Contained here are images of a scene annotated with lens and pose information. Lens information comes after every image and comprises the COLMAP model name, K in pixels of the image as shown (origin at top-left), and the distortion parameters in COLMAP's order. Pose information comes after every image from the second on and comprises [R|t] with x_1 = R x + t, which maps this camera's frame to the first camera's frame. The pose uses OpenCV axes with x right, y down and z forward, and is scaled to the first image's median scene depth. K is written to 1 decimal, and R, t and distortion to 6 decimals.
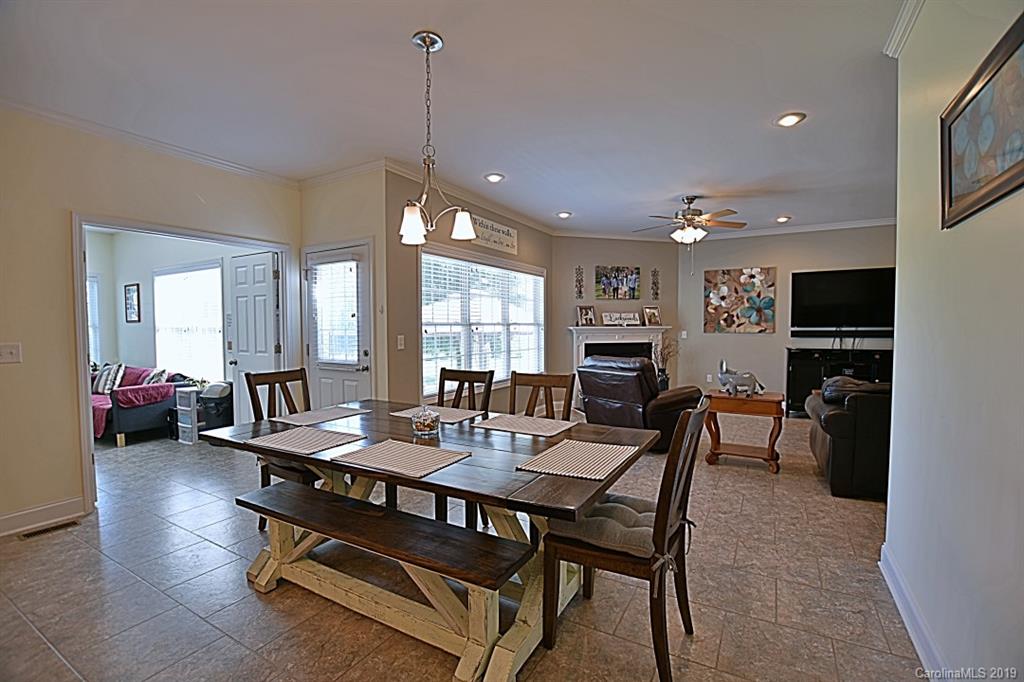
lens RADIAL K [[450.5, 0, 518.2], [0, 450.5, 343.9], [0, 0, 1]] dist [-0.033305, 0.005228]
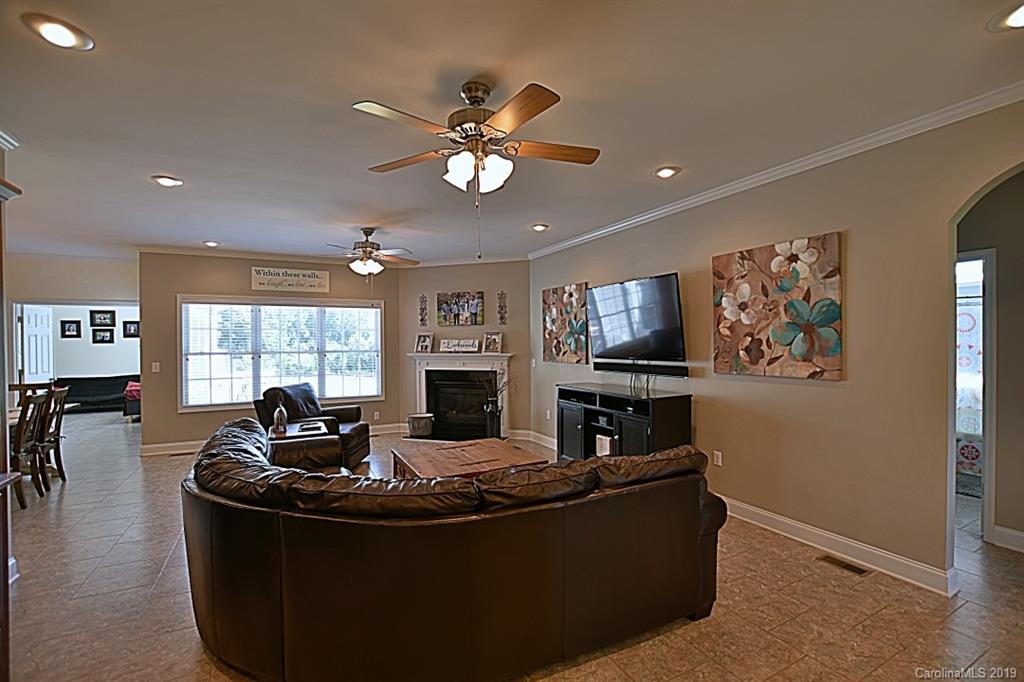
lens RADIAL K [[457.5, 0, 512.0], [0, 457.5, 341.0], [0, 0, 1]] dist [-0.010635, -0.000005]
pose [[0.842039, -0.002636, -0.539409, 0.866352], [-0.015757, 0.999441, -0.029481, -0.038181], [0.539186, 0.033323, 0.841527, 0.225030]]
